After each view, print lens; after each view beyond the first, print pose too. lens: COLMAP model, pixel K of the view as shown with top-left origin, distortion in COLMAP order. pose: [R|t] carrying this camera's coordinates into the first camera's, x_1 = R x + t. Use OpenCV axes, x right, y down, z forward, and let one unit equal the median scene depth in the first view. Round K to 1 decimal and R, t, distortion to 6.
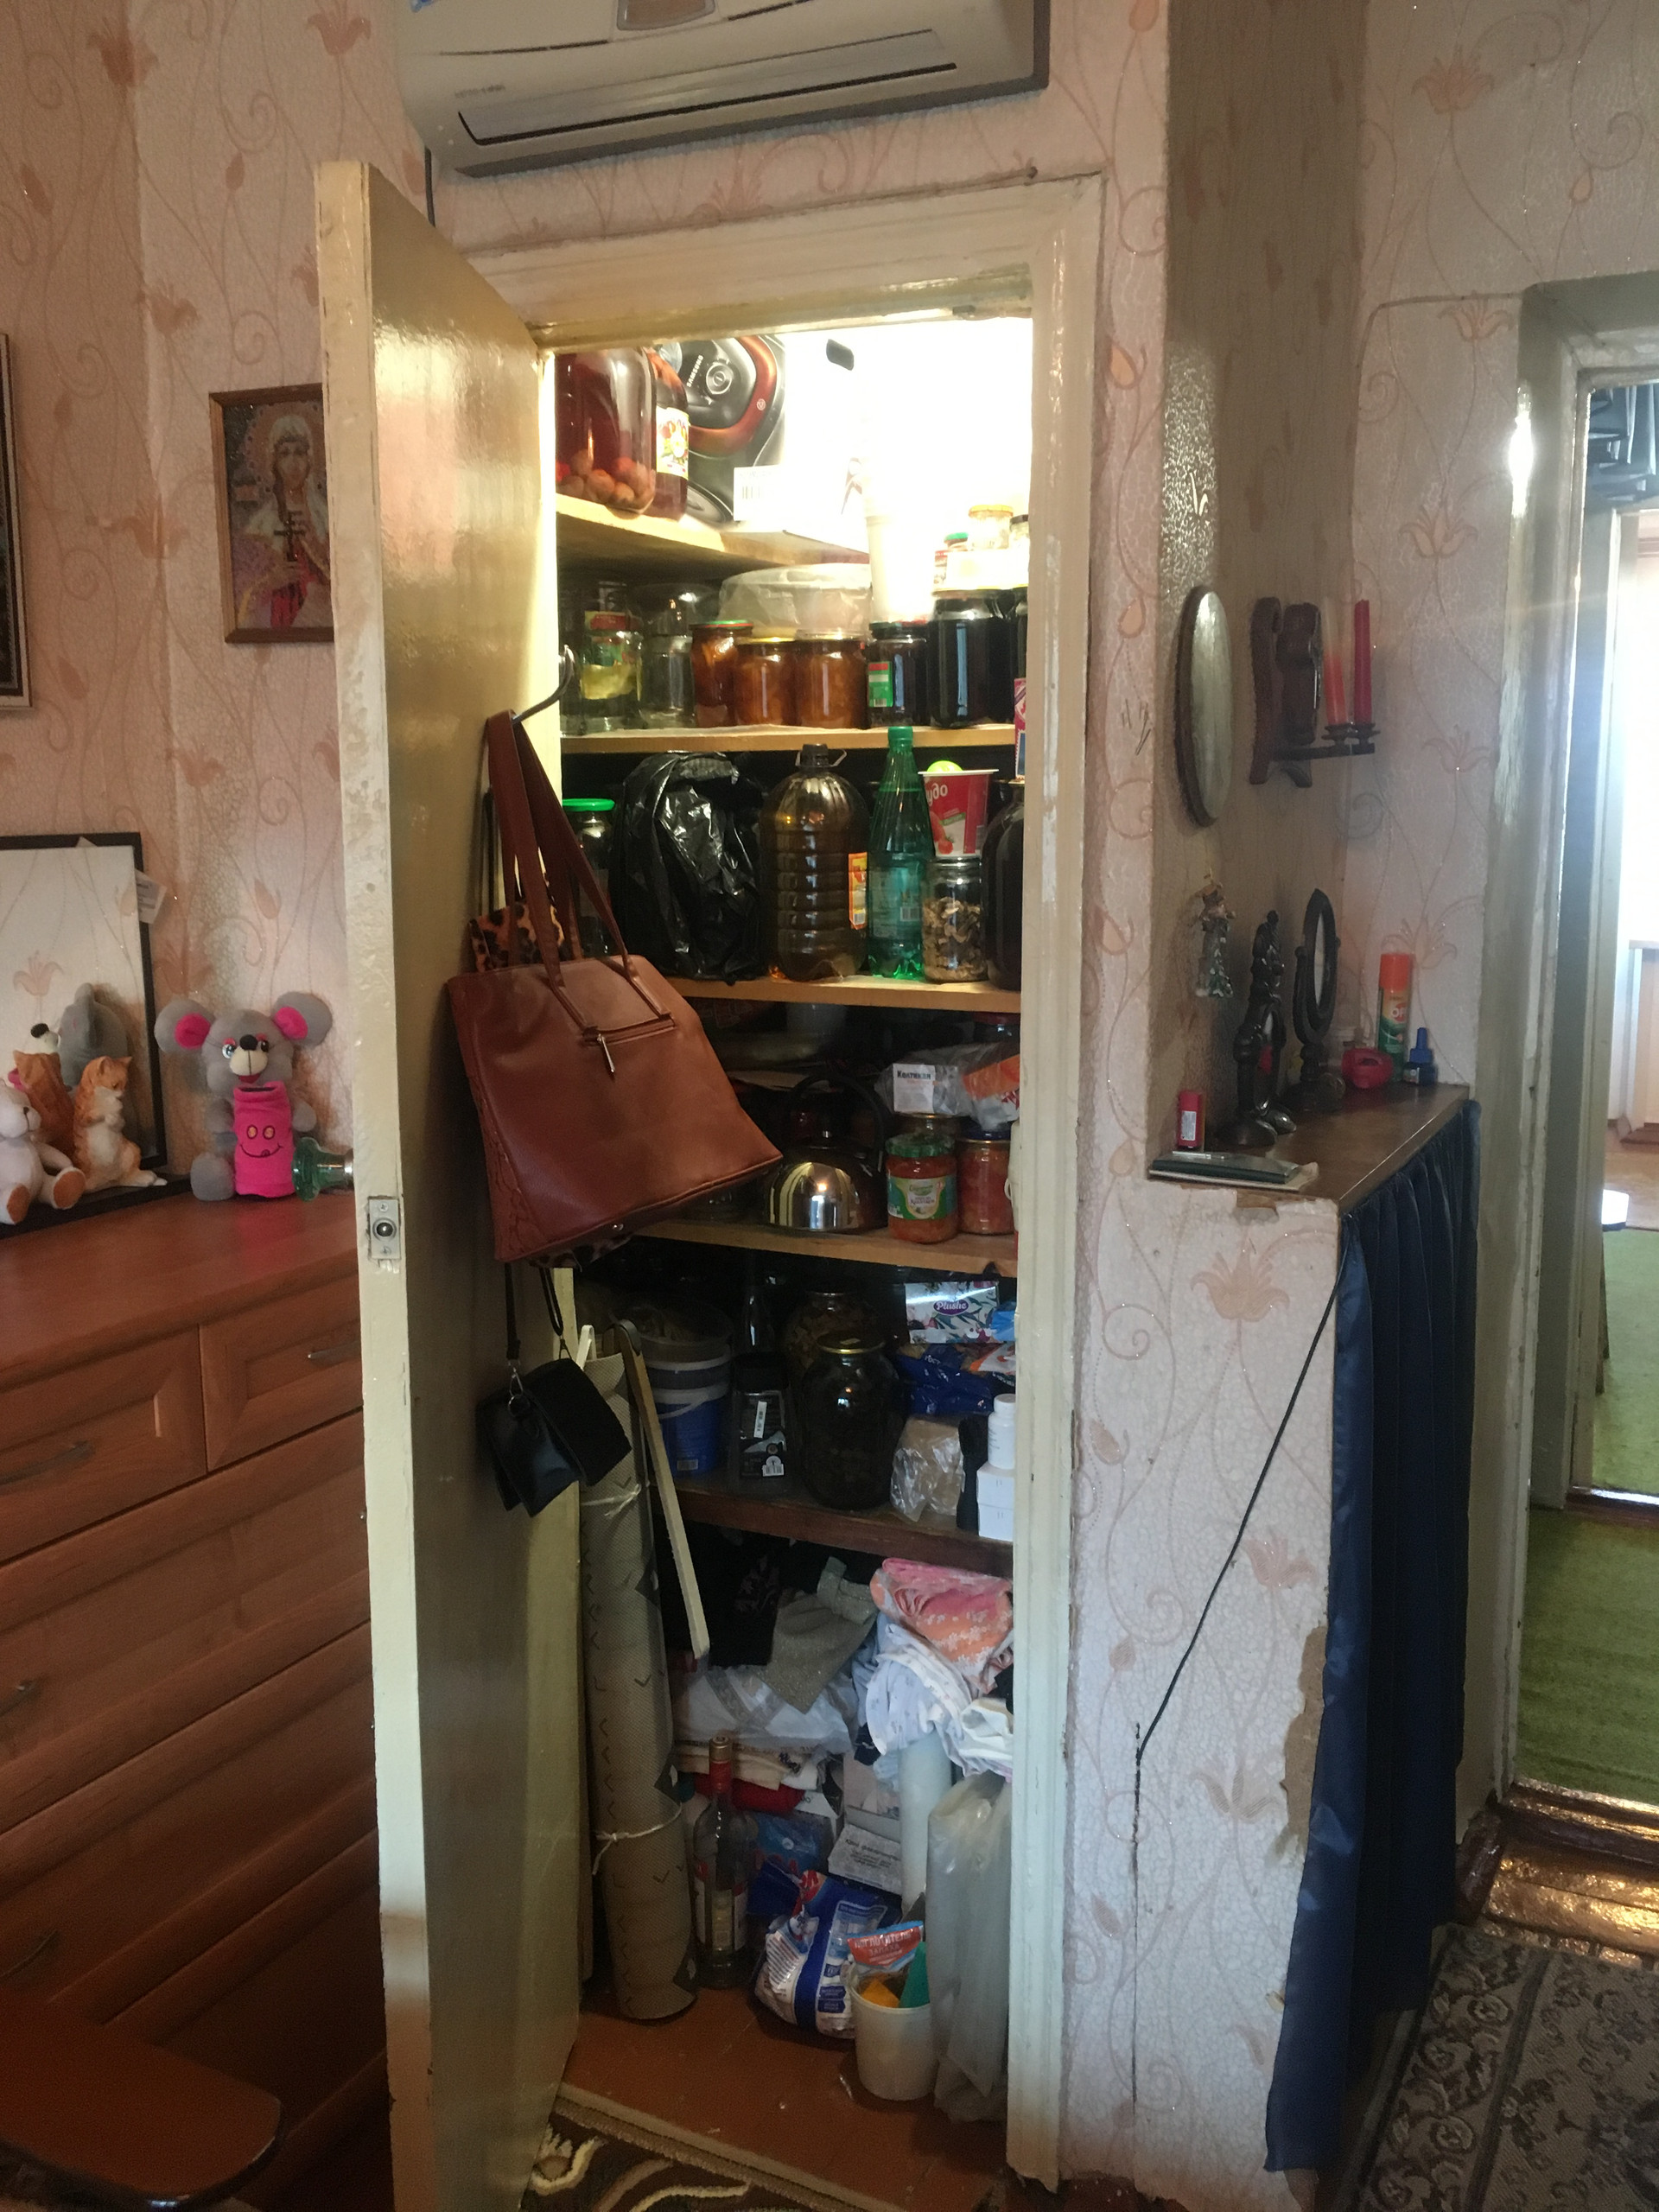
lens RADIAL K [[1933.2, 0, 828.4], [0, 1933.2, 1102.7], [0, 0, 1]] dist [0.063742, -0.069668]
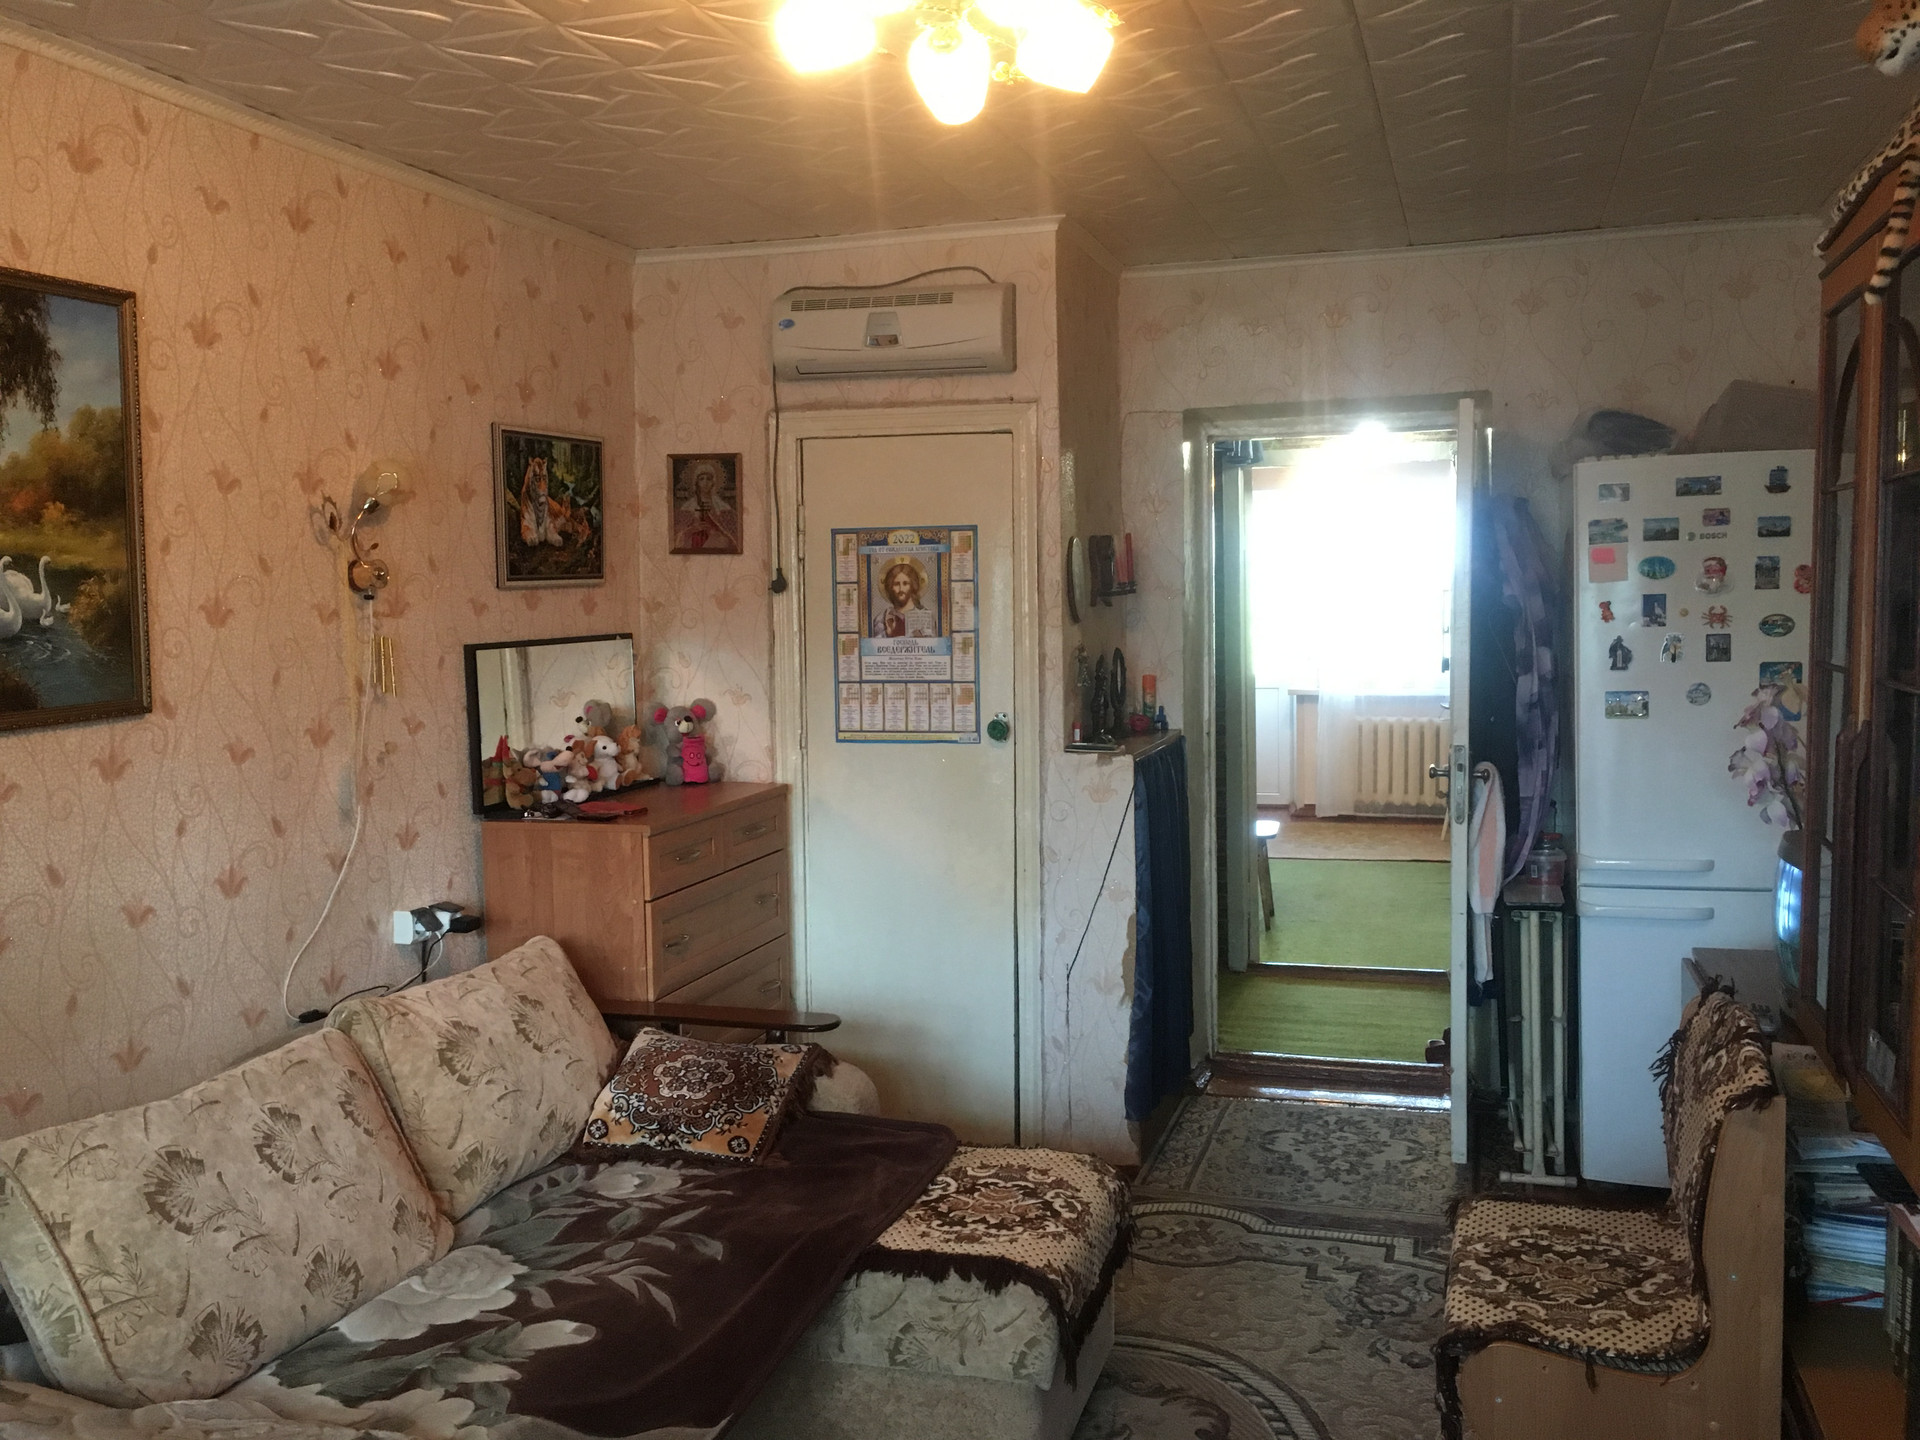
lens RADIAL K [[1678.0, 0, 962.4], [0, 1678.0, 718.3], [0, 0, 1]] dist [0.063742, -0.069668]
pose [[0.984819, -0.025117, 0.171758, -0.330352], [0.039758, 0.995811, -0.082339, 0.156827], [-0.168970, 0.087917, 0.981692, -1.122078]]
